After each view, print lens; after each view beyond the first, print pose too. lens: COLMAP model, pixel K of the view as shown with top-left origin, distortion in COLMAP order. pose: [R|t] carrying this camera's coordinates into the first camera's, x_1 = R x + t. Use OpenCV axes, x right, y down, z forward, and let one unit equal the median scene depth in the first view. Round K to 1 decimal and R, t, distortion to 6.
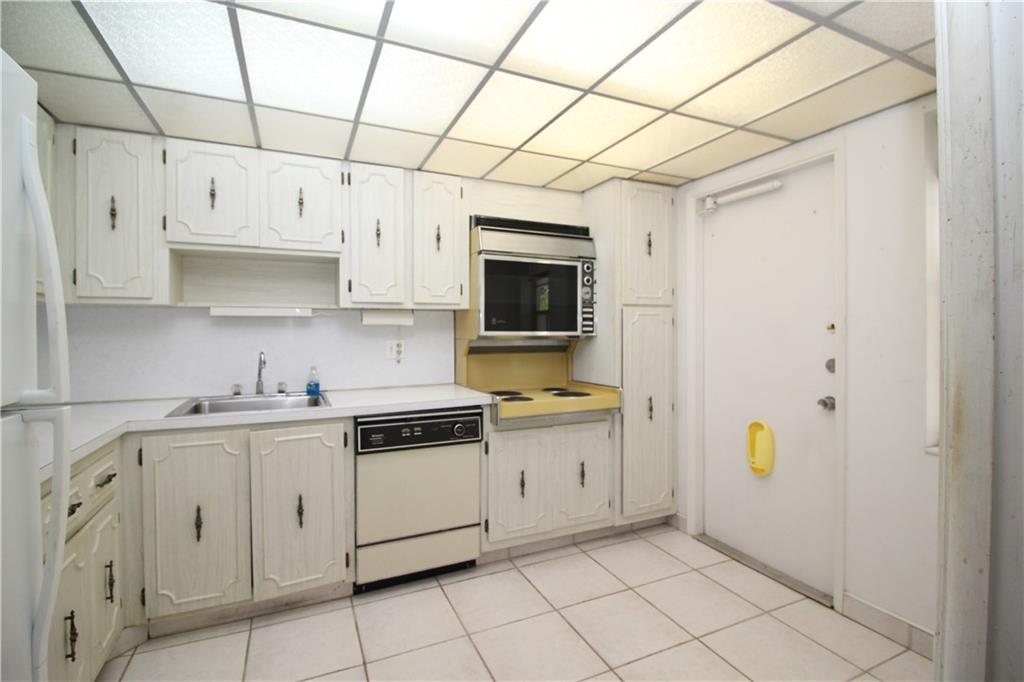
lens RADIAL K [[475.3, 0, 510.4], [0, 475.3, 334.7], [0, 0, 1]] dist [-0.004349, -0.010509]
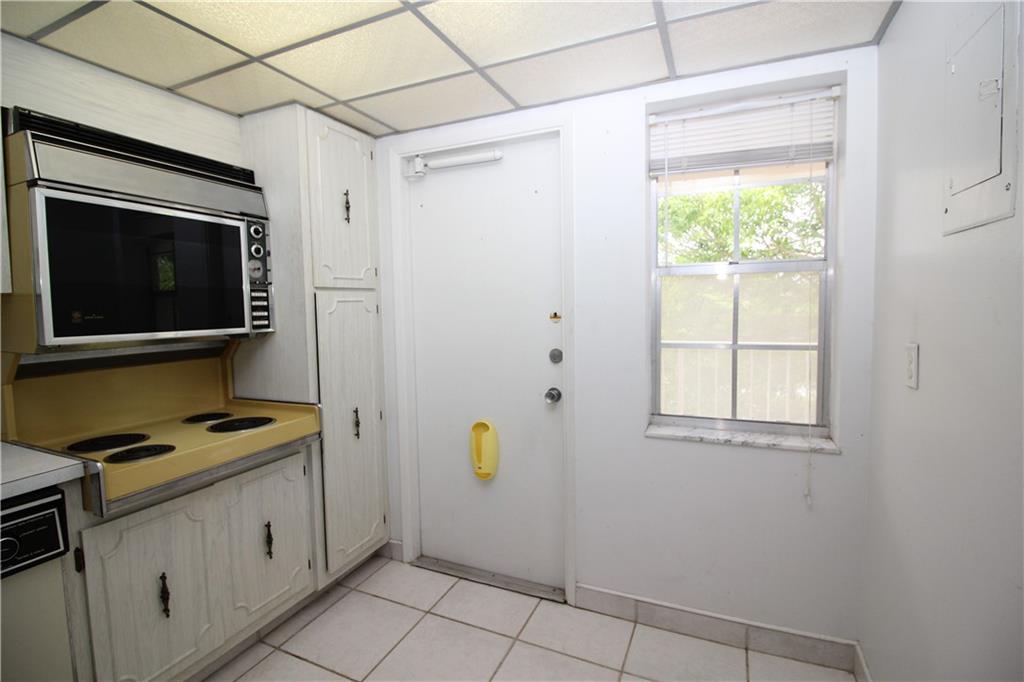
lens RADIAL K [[475.3, 0, 513.6], [0, 475.3, 334.8], [0, 0, 1]] dist [-0.004349, -0.010509]
pose [[0.747284, -0.053827, 0.662321, -0.019181], [0.019902, 0.998080, 0.058659, -0.031432], [-0.664207, -0.030653, 0.746920, 0.295014]]
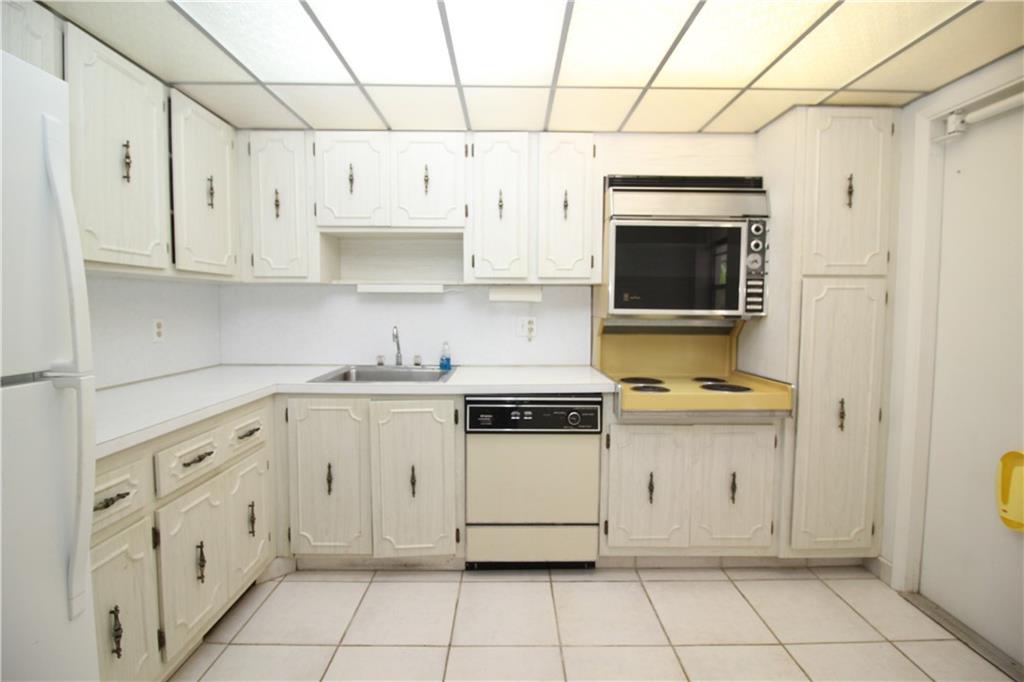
lens RADIAL K [[475.3, 0, 513.2], [0, 475.3, 333.9], [0, 0, 1]] dist [-0.004349, -0.010509]
pose [[0.911696, 0.032635, -0.409566, 0.141694], [-0.011158, 0.998439, 0.054721, -0.007099], [0.410713, -0.045319, 0.910638, 0.131414]]
